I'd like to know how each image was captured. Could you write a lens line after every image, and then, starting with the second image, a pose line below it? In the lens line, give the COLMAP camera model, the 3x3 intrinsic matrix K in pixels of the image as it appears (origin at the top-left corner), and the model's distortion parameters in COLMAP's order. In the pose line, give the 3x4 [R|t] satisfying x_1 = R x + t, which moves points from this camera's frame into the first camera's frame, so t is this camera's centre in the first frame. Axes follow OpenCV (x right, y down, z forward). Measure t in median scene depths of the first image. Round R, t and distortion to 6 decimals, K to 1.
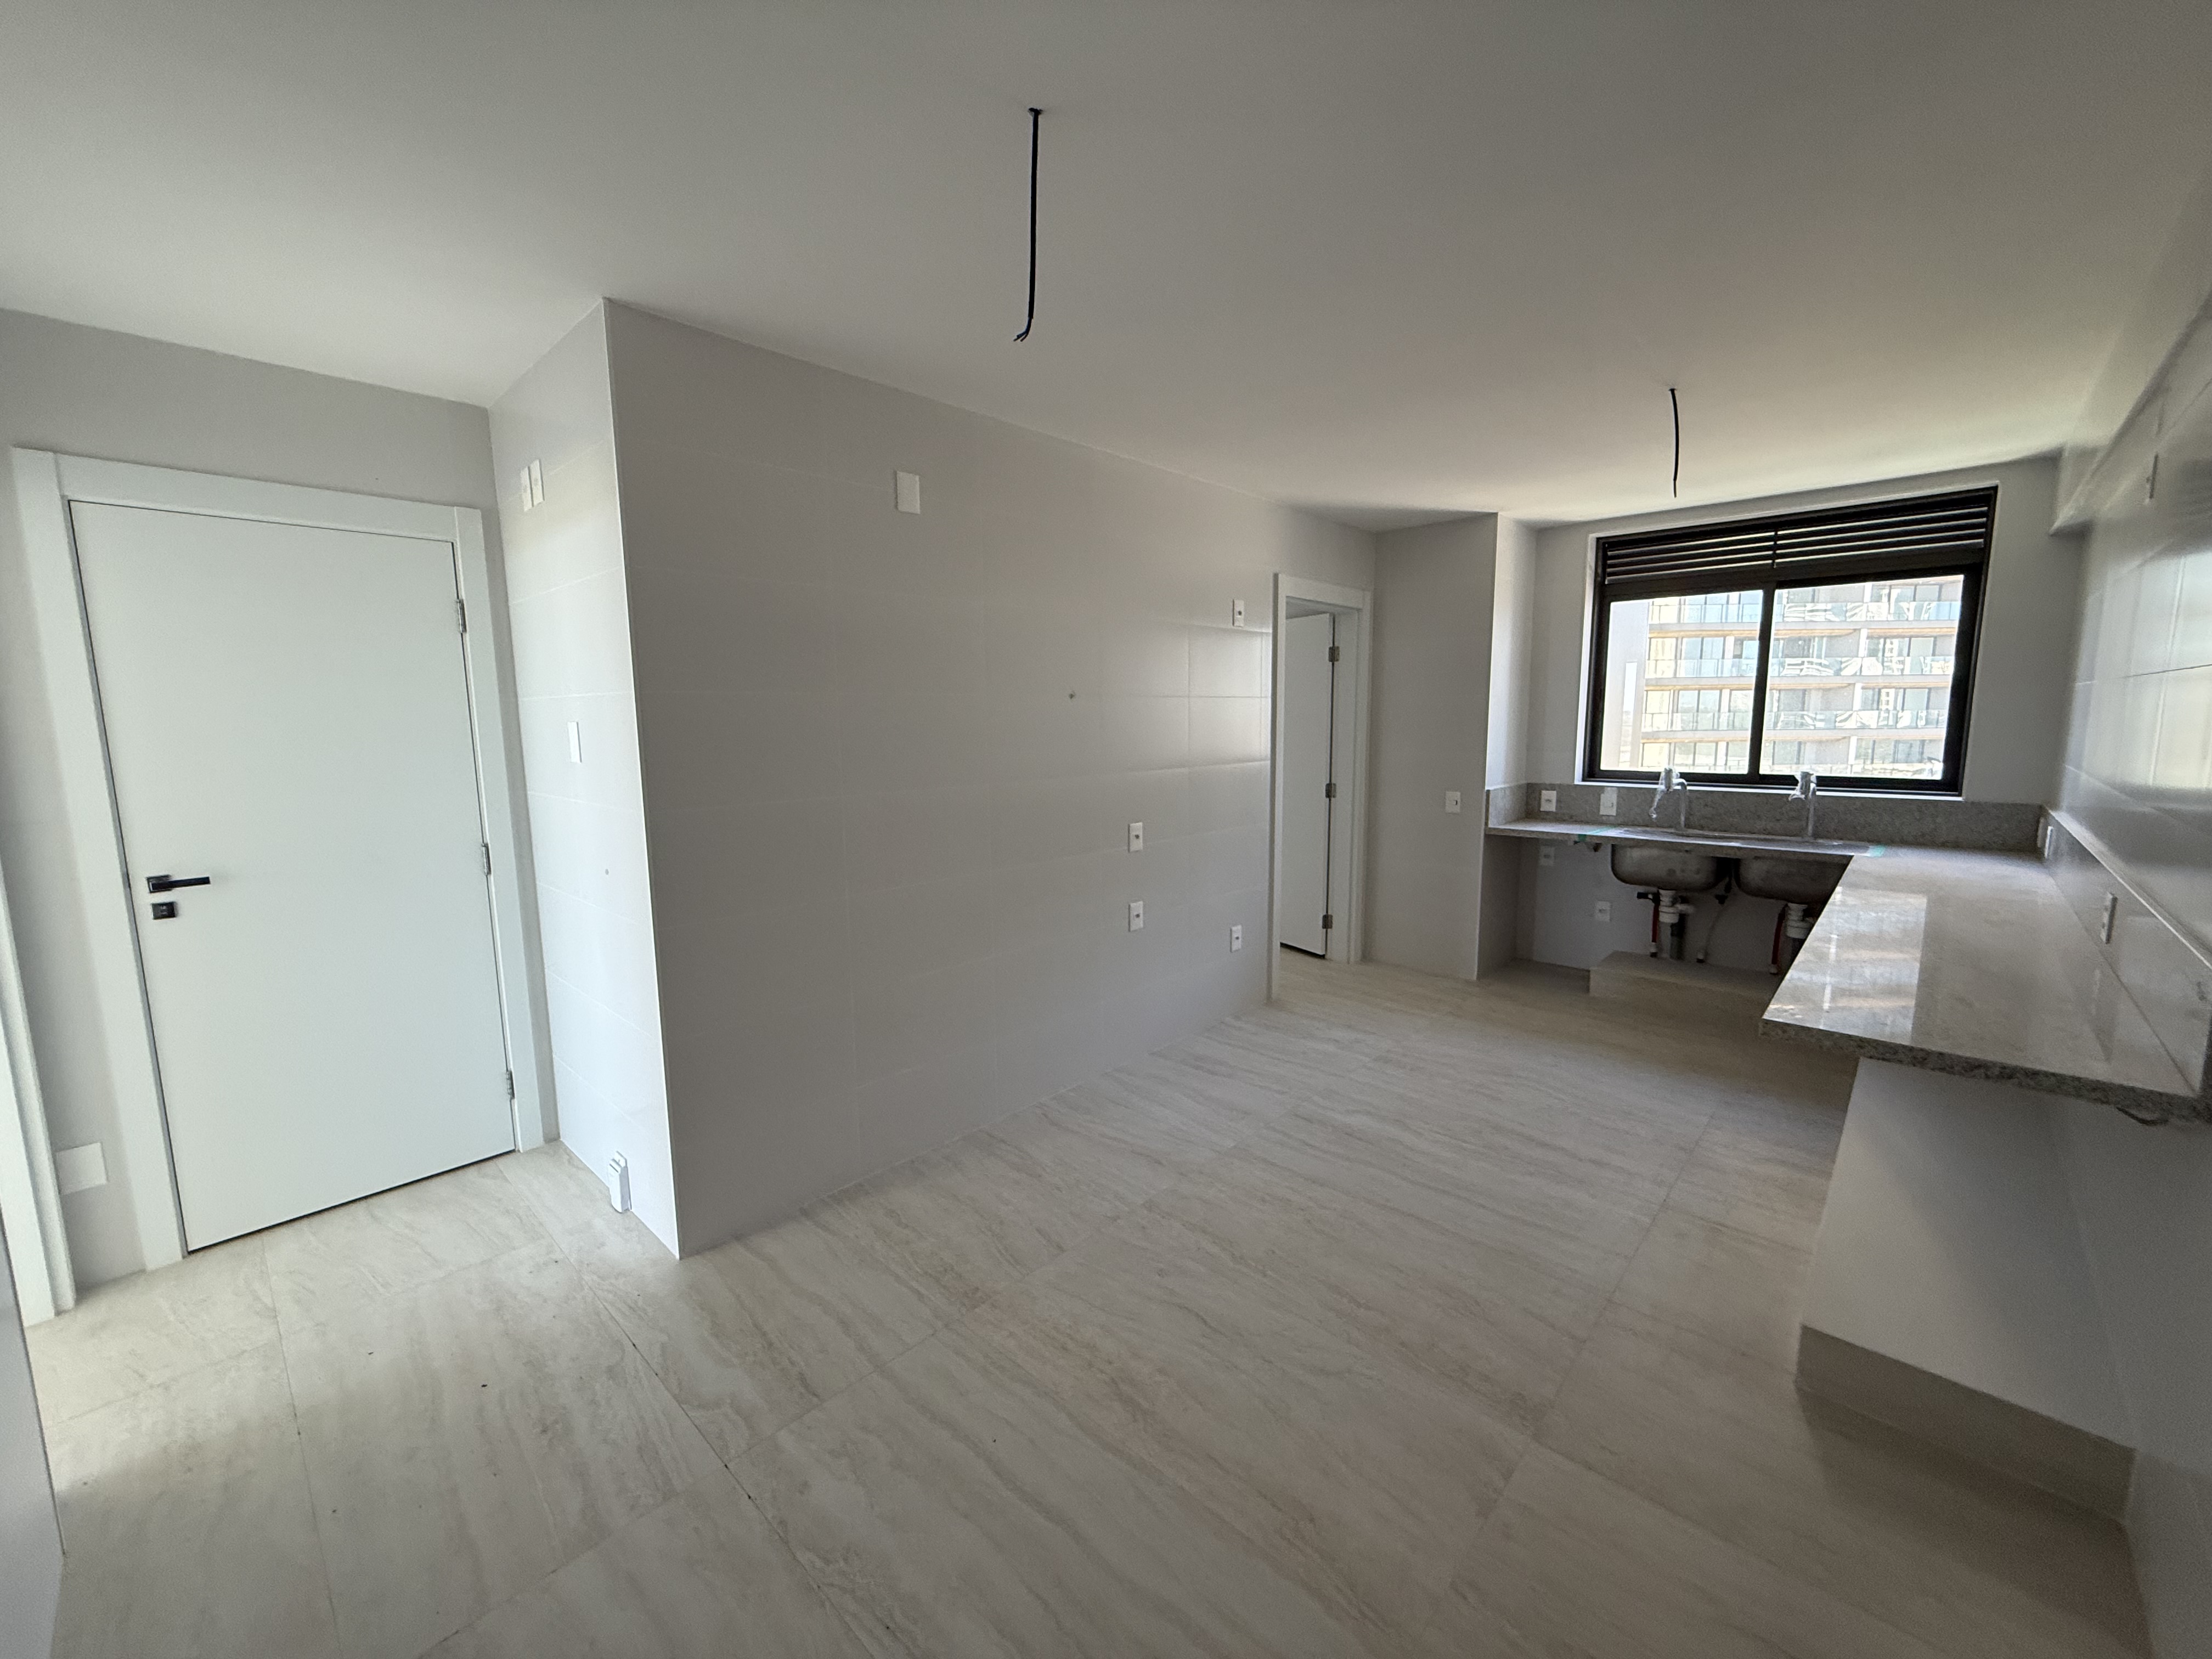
lens RADIAL K [[876.3, 0, 1107.9], [0, 876.3, 830.7], [0, 0, 1]] dist [-0.001466, 0.000129]
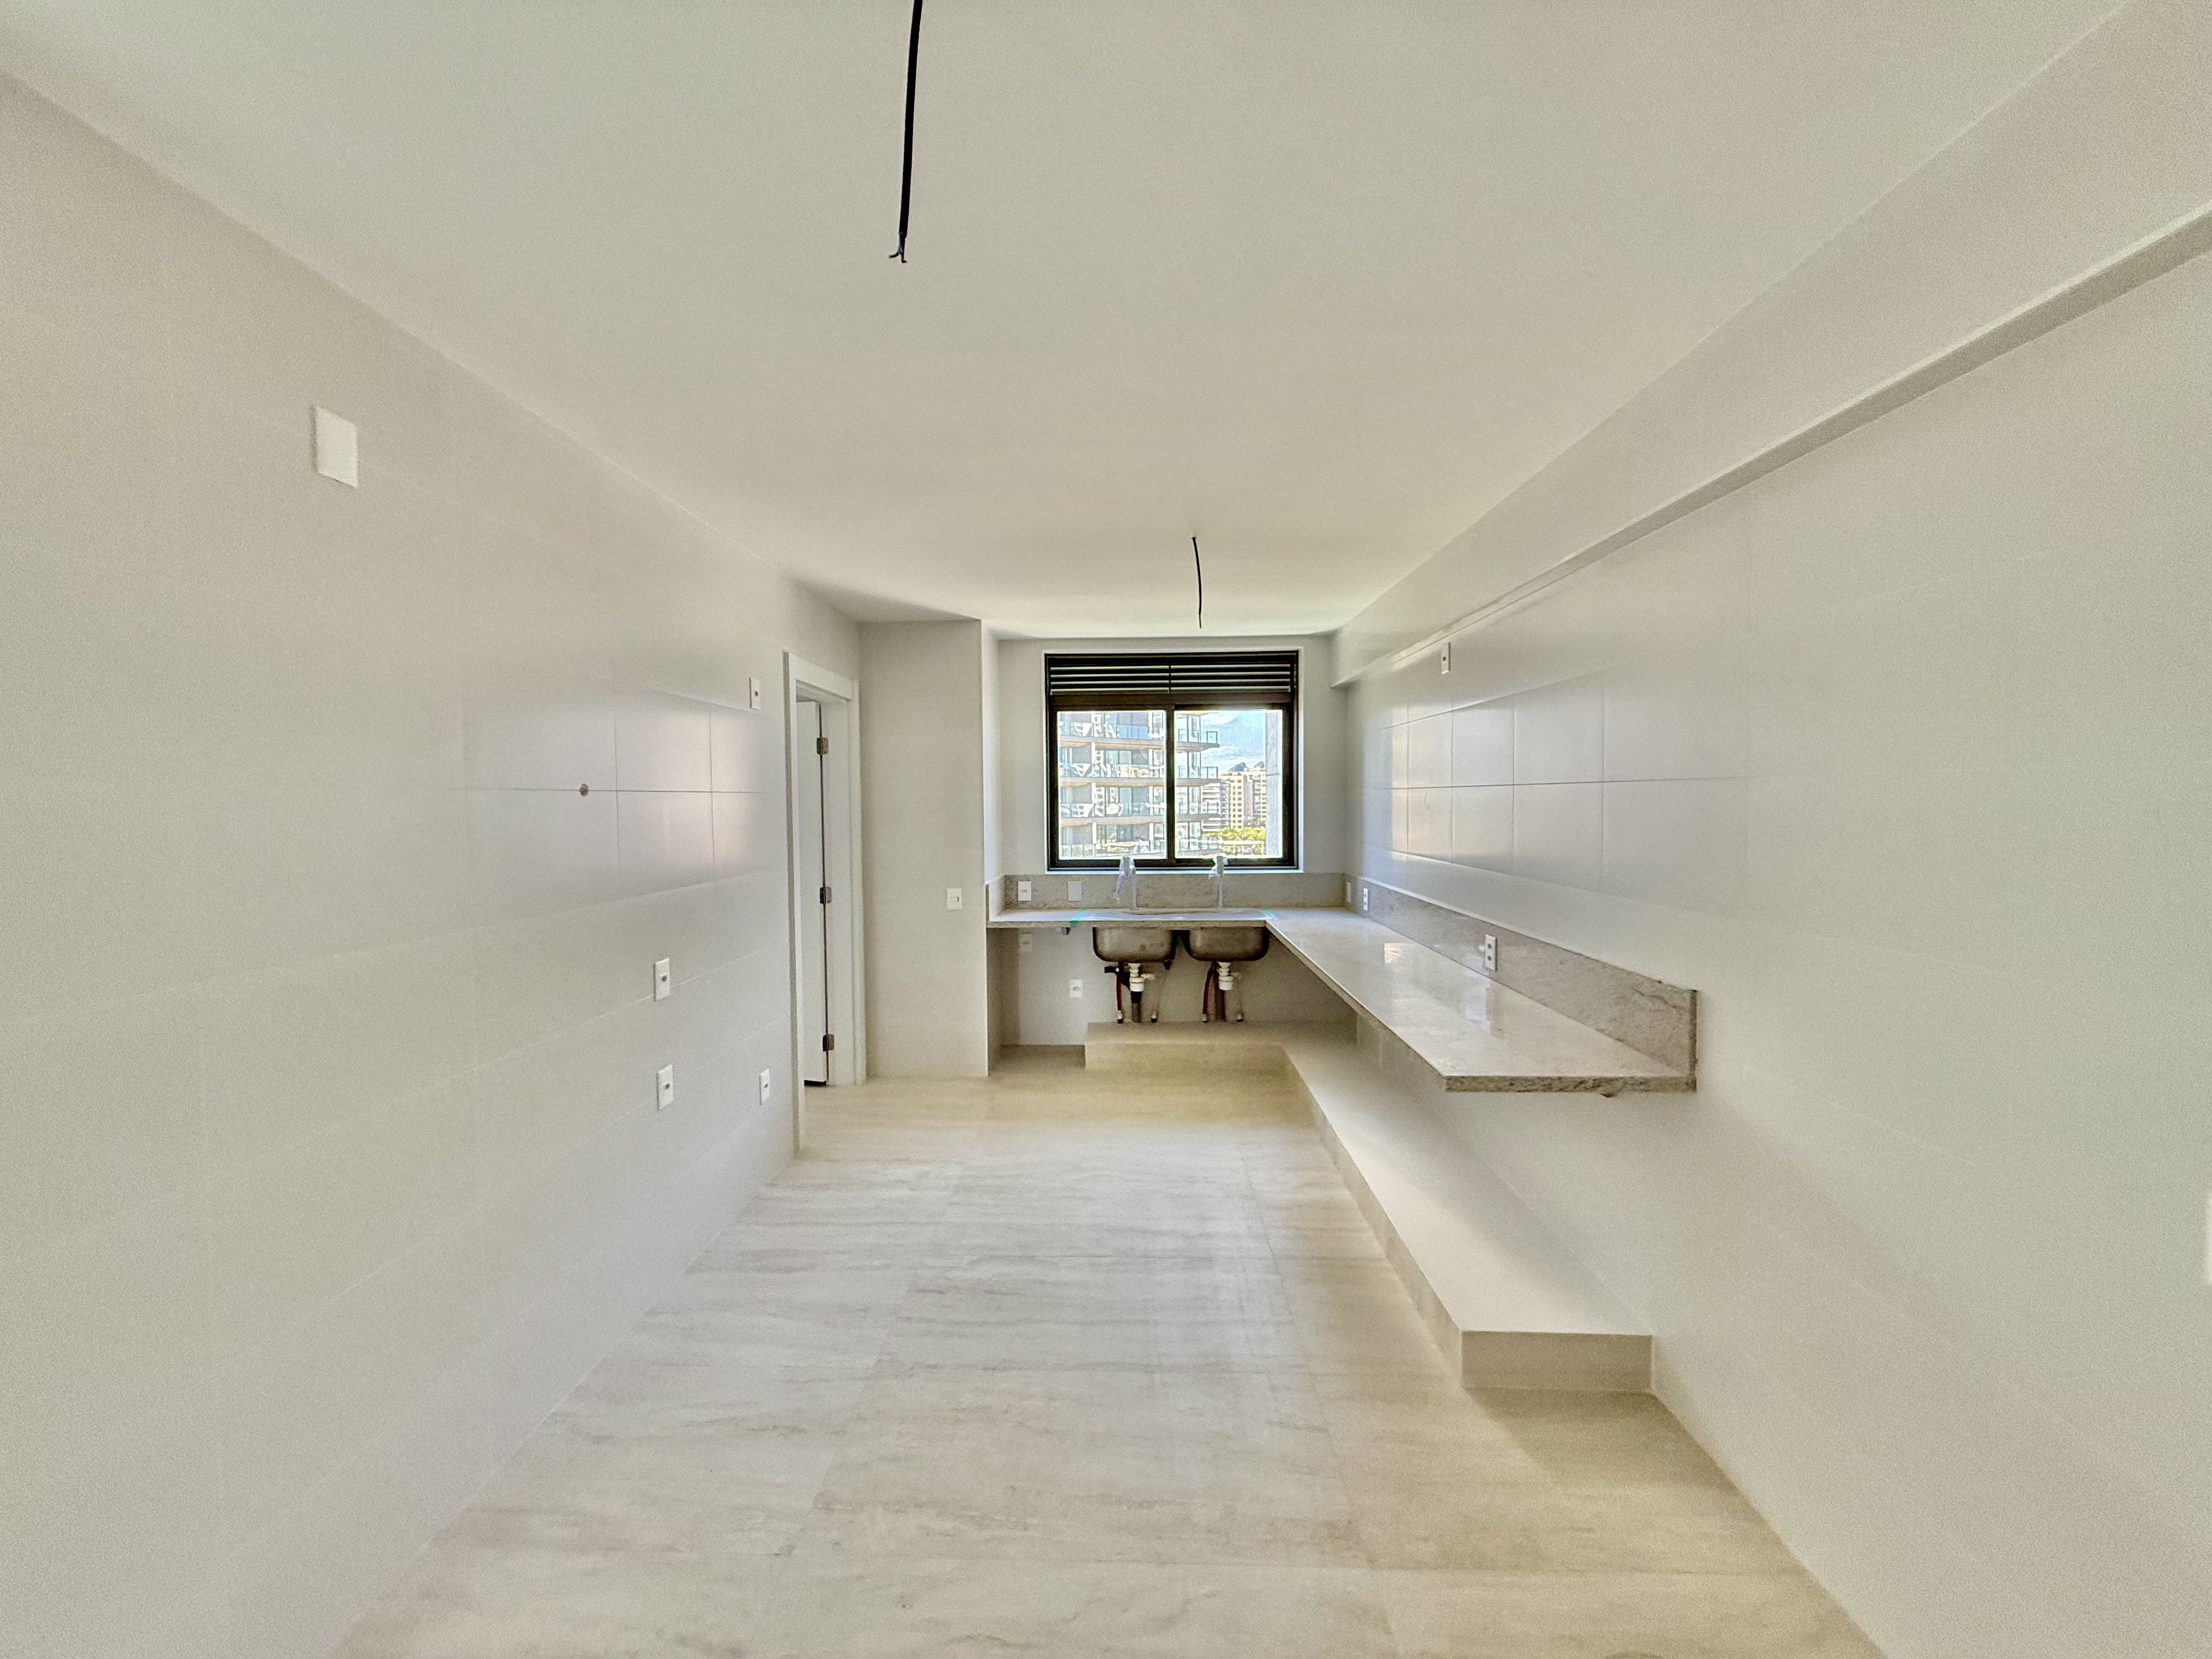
lens RADIAL K [[876.3, 0, 1120.8], [0, 876.3, 831.6], [0, 0, 1]] dist [-0.001466, 0.000129]
pose [[0.752137, -0.019639, 0.658714, -0.135419], [0.087607, 0.993664, -0.070406, -0.025710], [-0.653158, 0.110663, 0.749092, 0.147628]]
